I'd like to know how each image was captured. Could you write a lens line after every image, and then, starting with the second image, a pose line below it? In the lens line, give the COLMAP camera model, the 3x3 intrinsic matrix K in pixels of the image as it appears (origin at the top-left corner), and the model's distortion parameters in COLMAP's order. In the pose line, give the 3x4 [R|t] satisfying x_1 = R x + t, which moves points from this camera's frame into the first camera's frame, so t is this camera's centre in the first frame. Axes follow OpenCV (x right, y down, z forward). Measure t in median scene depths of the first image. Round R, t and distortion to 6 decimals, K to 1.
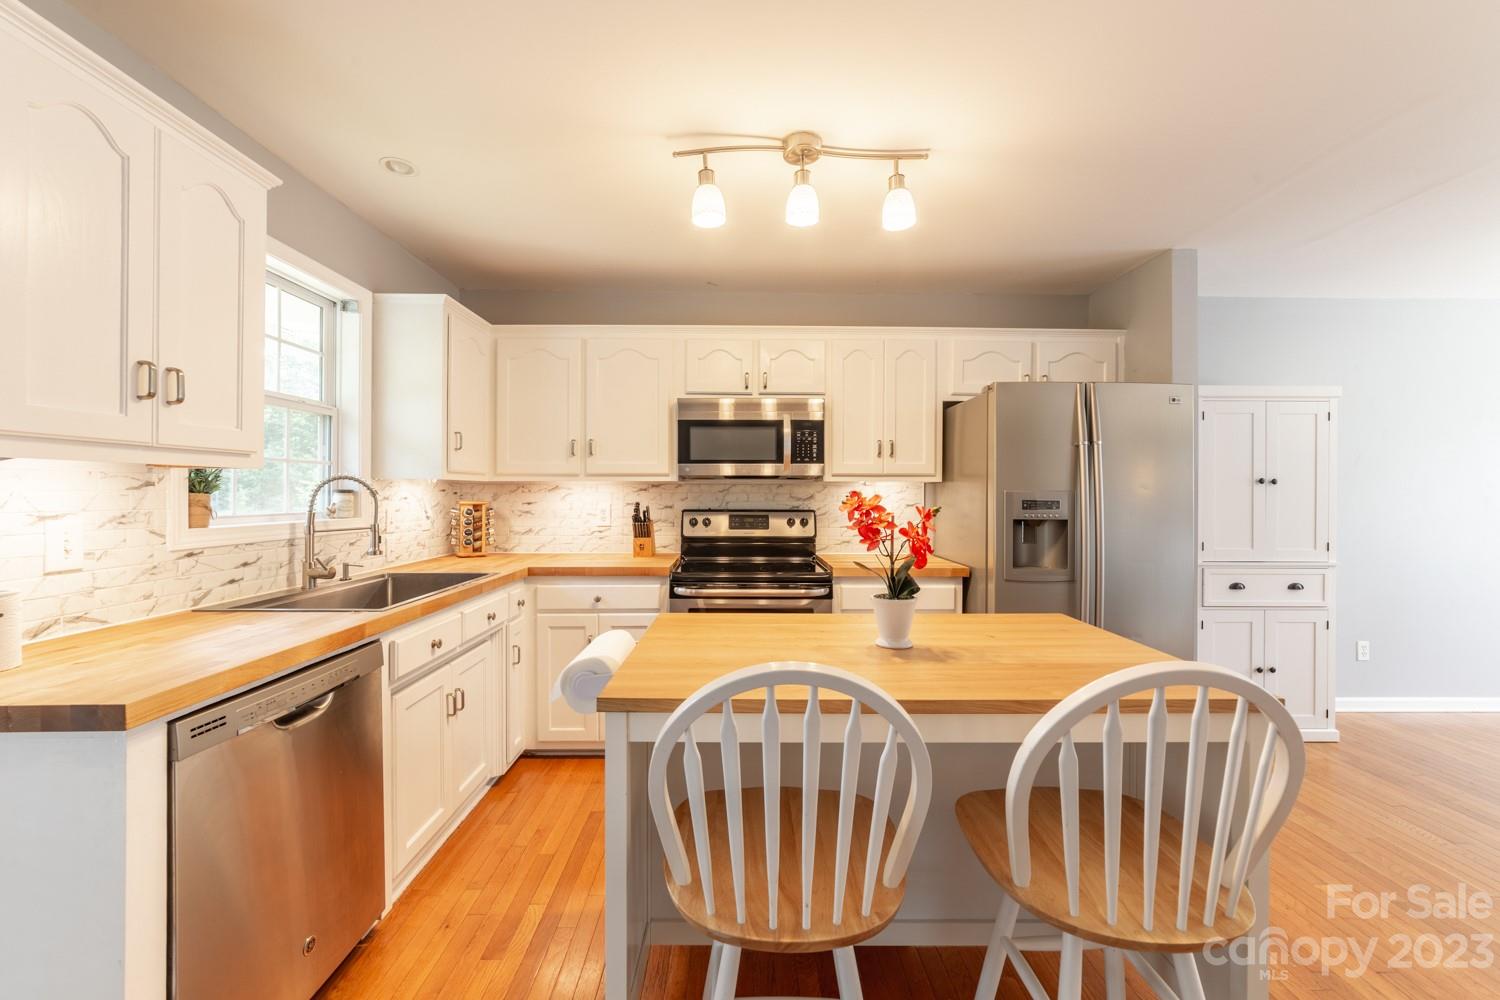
lens RADIAL K [[585.8, 0, 746.5], [0, 585.8, 494.4], [0, 0, 1]] dist [-0.019827, 0.007018]
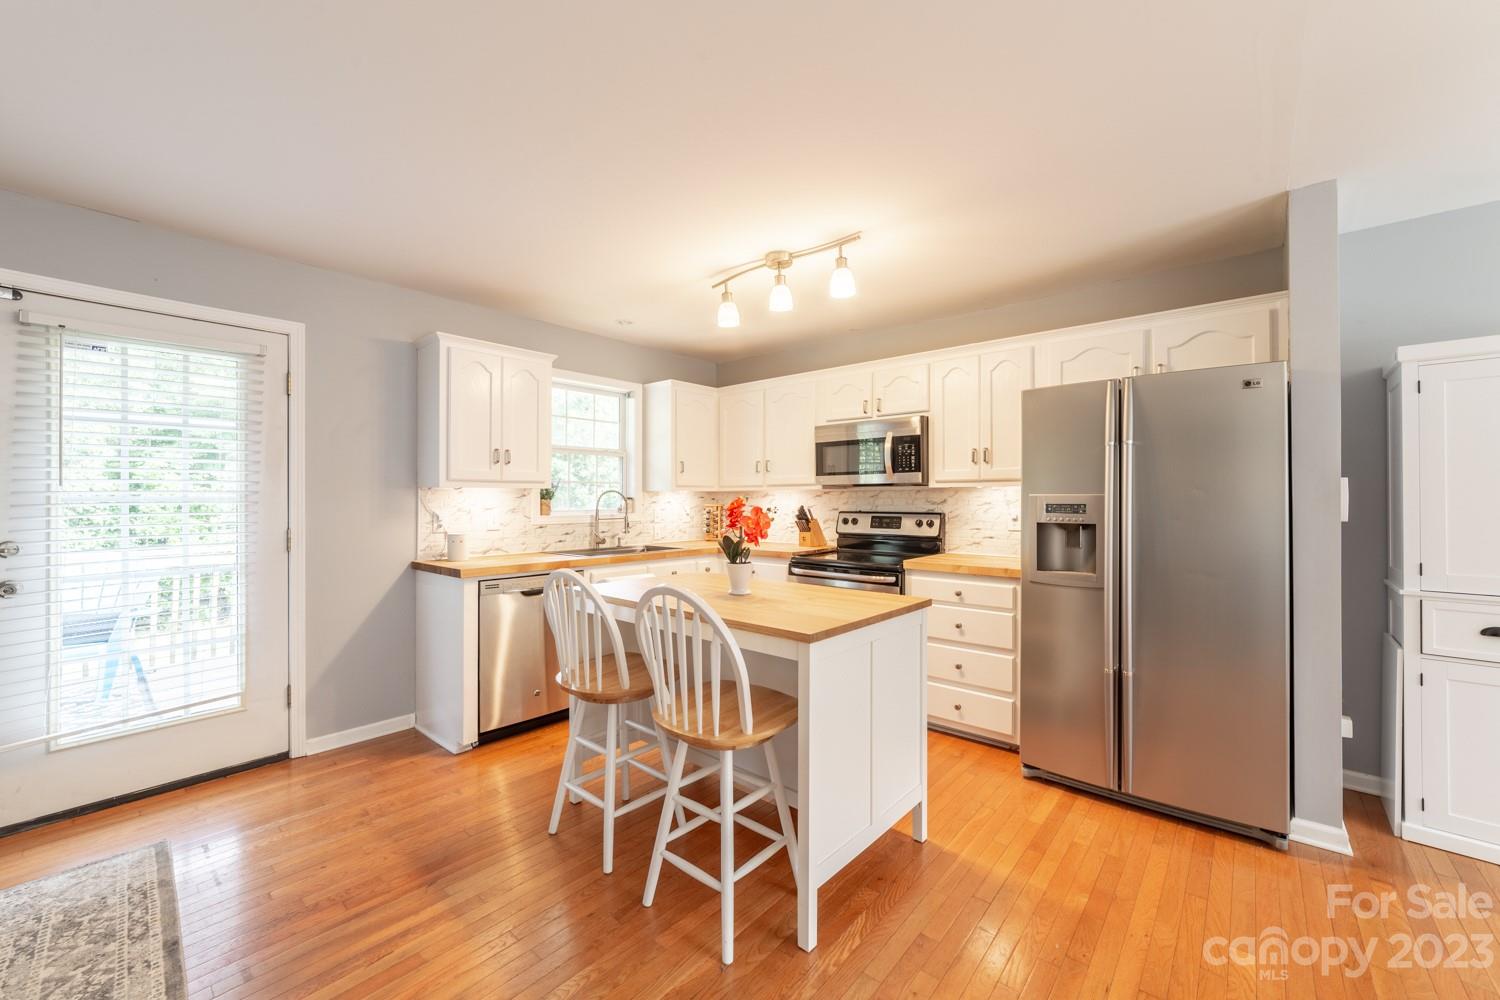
lens RADIAL K [[585.8, 0, 746.5], [0, 585.8, 494.4], [0, 0, 1]] dist [-0.019827, 0.007018]
pose [[0.746370, -0.009478, -0.665464, 0.743944], [0.002828, 0.999935, -0.011070, 0.003589], [0.665526, 0.006380, 0.746348, -0.100572]]
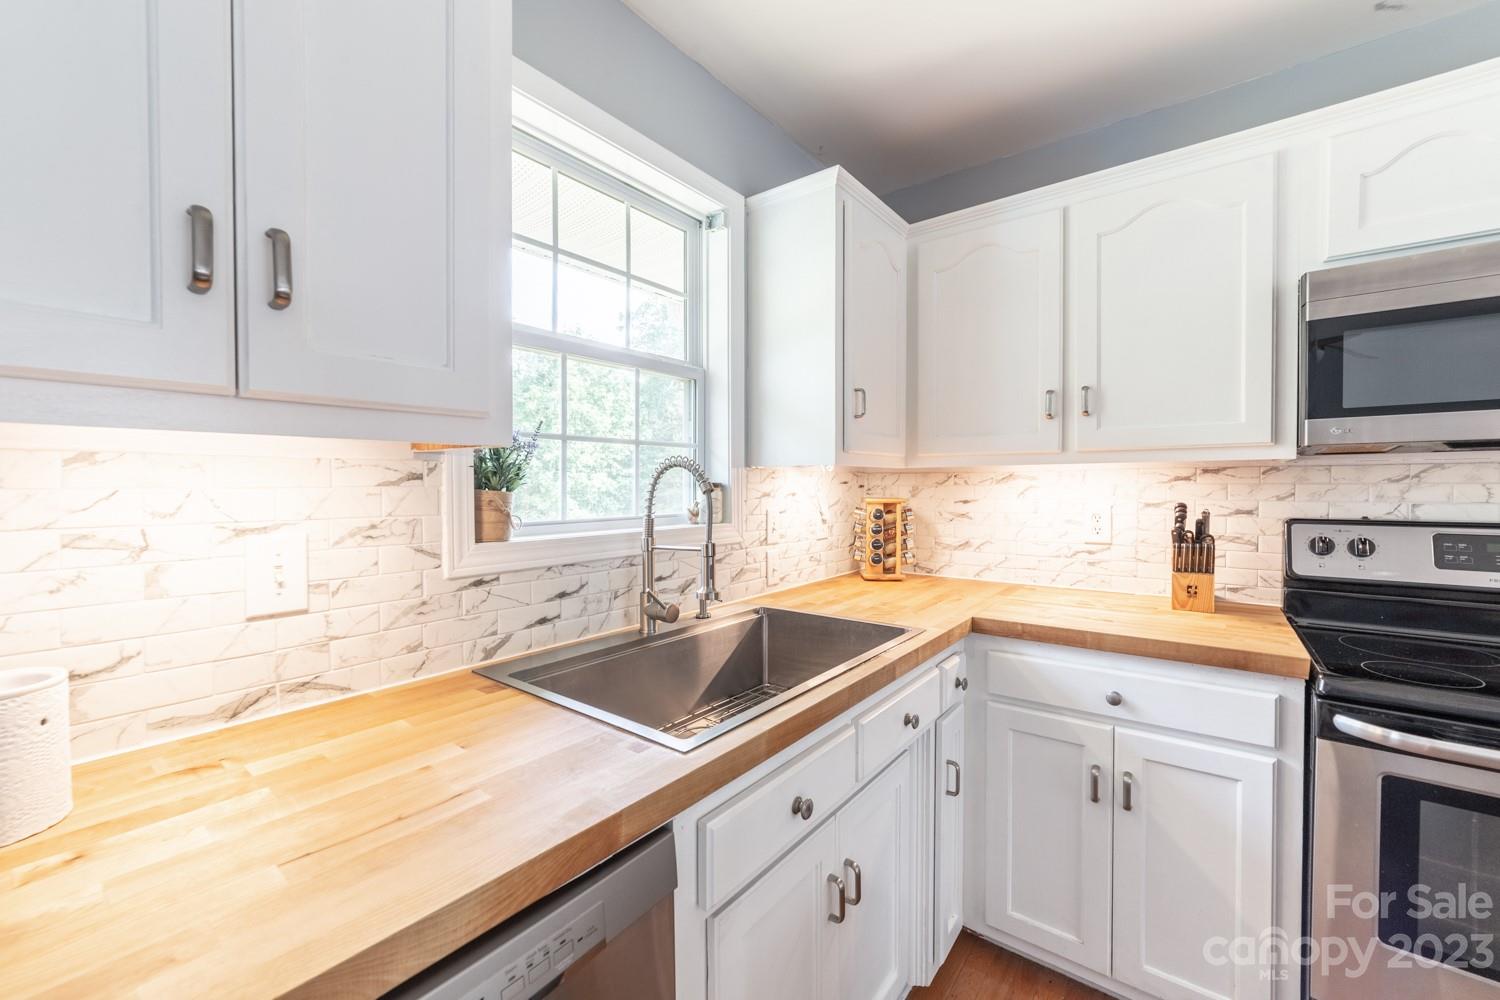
lens RADIAL K [[596.2, 0, 750.0], [0, 596.2, 500.0], [0, 0, 1]] dist [-0.001533, -0.000092]
pose [[0.784122, 0.009832, -0.620528, -0.194407], [0.004975, 0.999743, 0.022128, -0.002982], [0.620586, -0.020438, 0.783872, 0.436296]]
